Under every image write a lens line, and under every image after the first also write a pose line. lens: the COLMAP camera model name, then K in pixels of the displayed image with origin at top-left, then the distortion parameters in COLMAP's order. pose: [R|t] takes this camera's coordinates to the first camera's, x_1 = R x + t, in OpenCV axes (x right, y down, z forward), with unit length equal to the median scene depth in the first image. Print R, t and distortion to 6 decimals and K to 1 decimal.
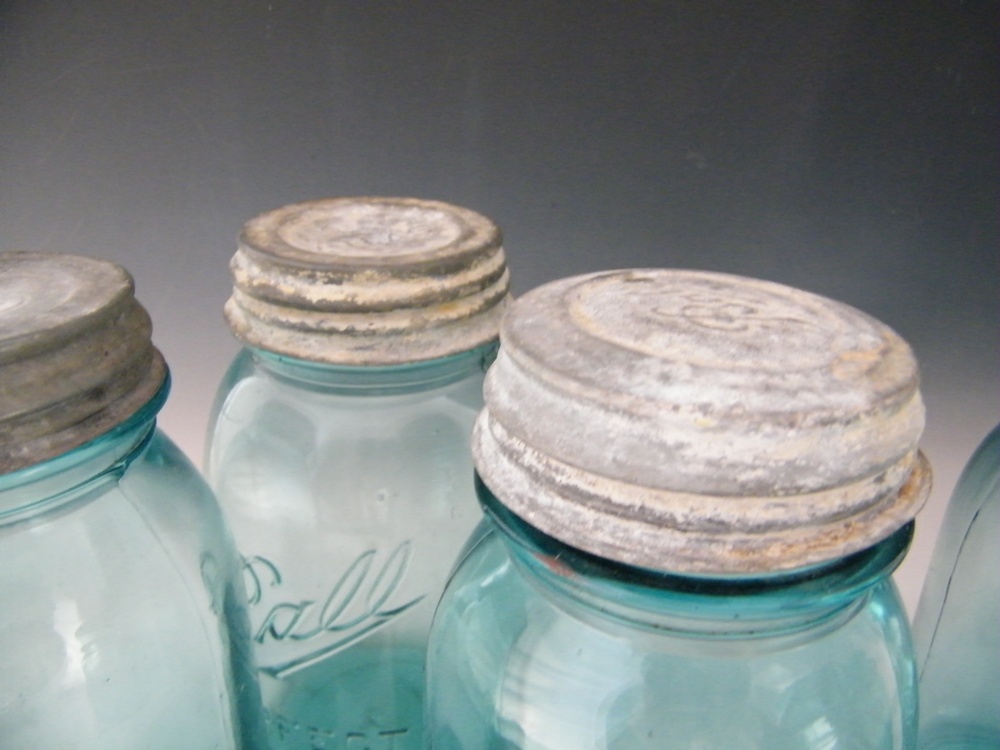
lens RADIAL K [[858.6, 0, 500.0], [0, 858.6, 375.0], [0, 0, 1]] dist [-0.176351, 0.141130]
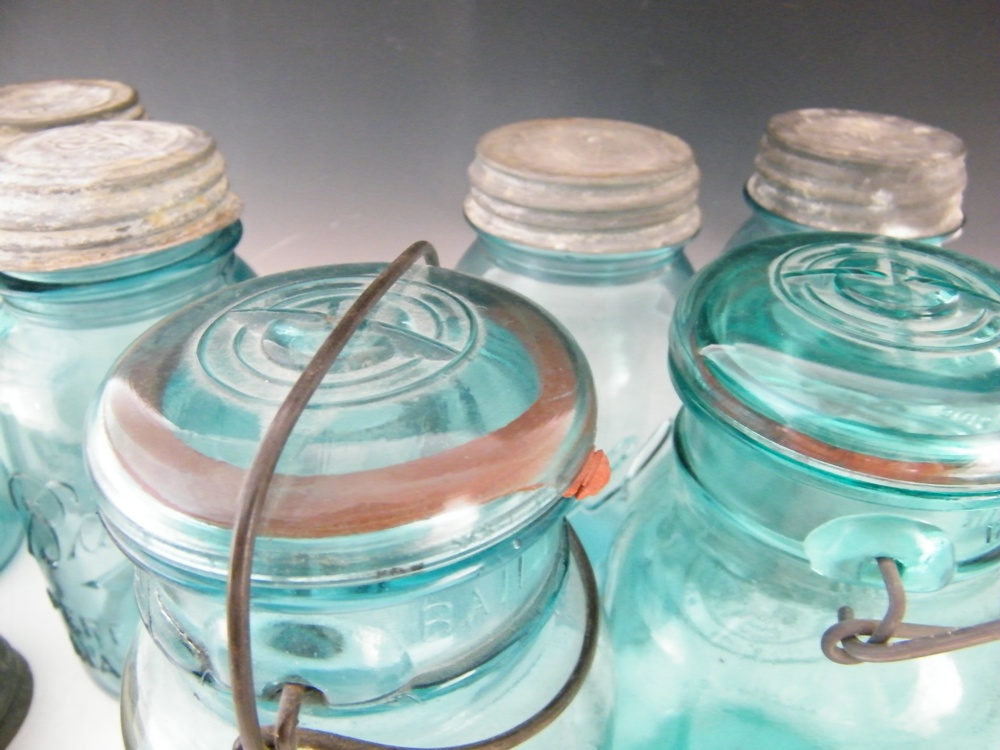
lens RADIAL K [[858.6, 0, 500.0], [0, 858.6, 375.0], [0, 0, 1]] dist [-0.176351, 0.141130]
pose [[0.993983, 0.039421, -0.102194, 1.577701], [-0.026292, 0.991583, 0.126773, 0.203244], [0.106331, -0.123323, 0.986653, -0.774121]]
